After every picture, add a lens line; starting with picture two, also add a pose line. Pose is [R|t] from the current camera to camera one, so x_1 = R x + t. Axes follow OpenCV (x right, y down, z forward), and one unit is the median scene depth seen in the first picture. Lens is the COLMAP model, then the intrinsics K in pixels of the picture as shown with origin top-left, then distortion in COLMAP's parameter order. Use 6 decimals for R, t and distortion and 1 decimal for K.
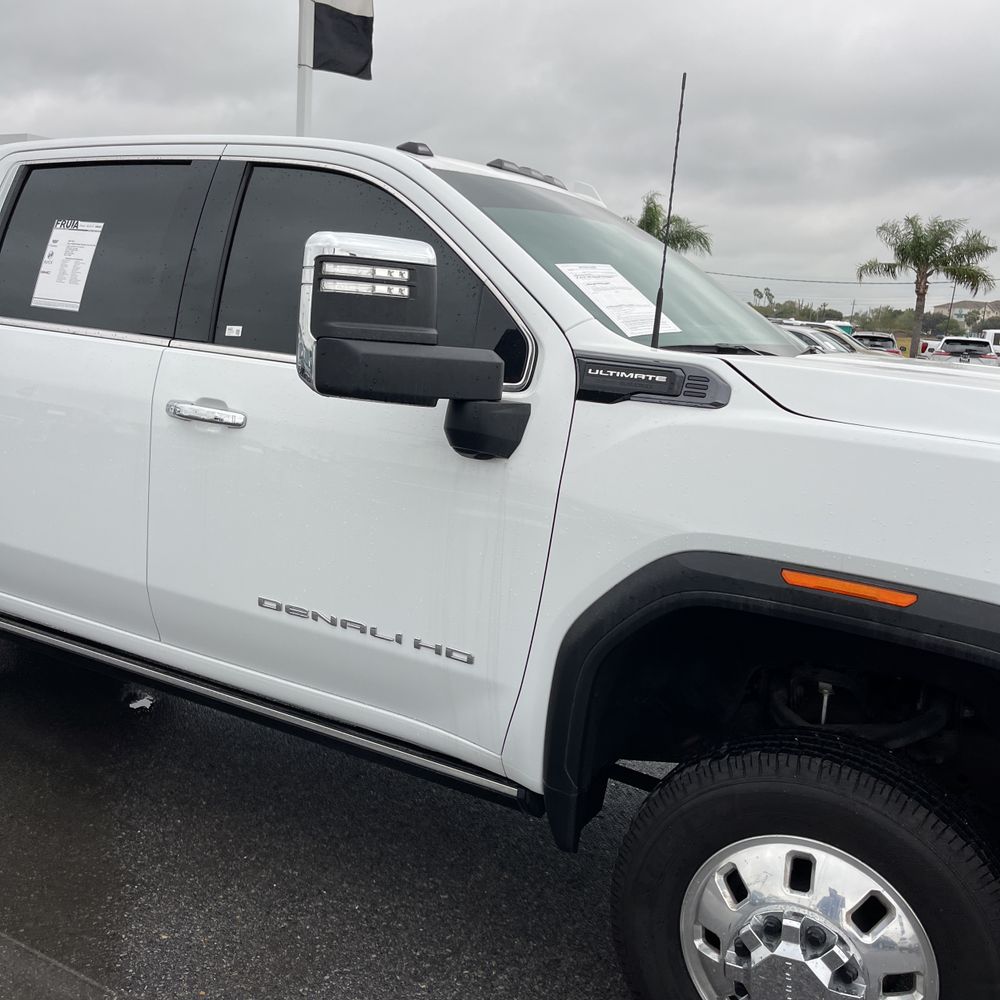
lens RADIAL K [[1074.6, 0, 498.7], [0, 1074.6, 470.9], [0, 0, 1]] dist [0.022555, -0.002530]
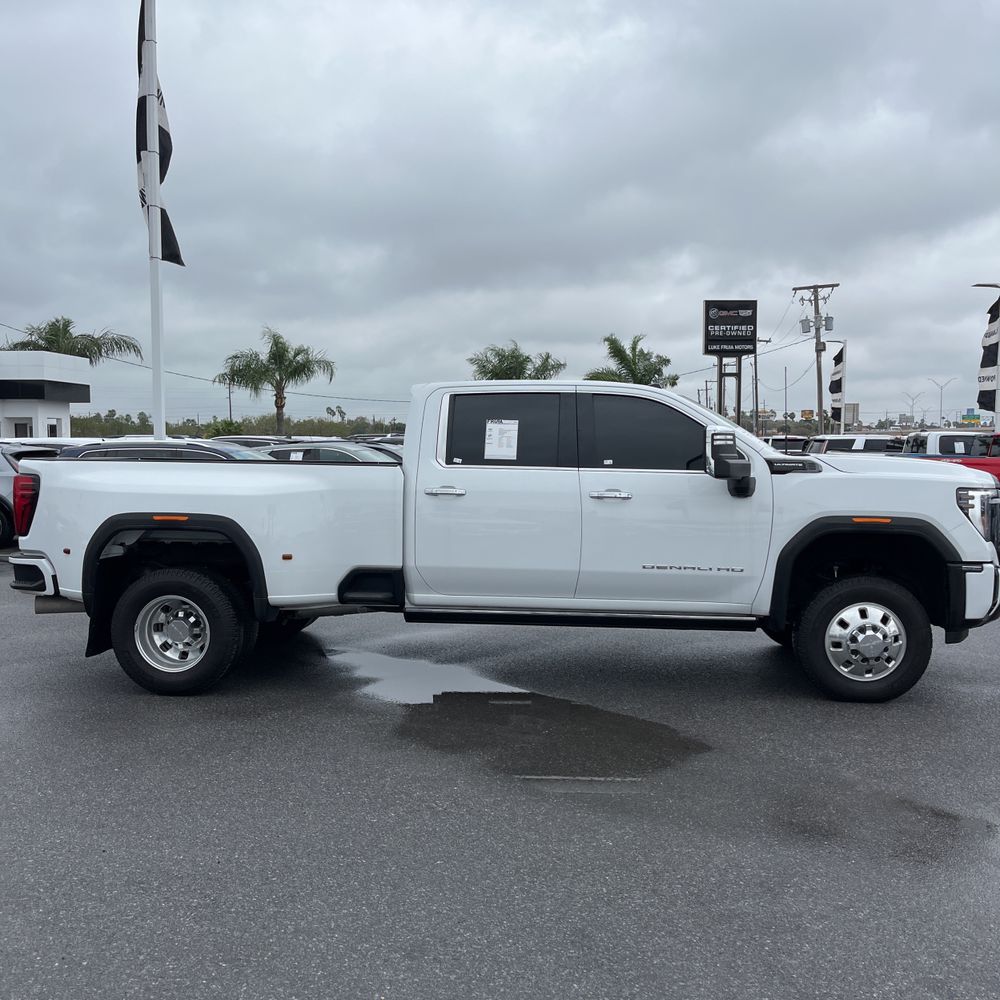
lens RADIAL K [[1010.0, 0, 534.3], [0, 1010.0, 459.9], [0, 0, 1]] dist [0.018332, -0.003058]
pose [[0.894664, -0.074352, 0.440509, -1.470742], [0.124121, 0.988601, -0.085223, 0.043351], [-0.429151, 0.130922, 0.893694, -1.037348]]
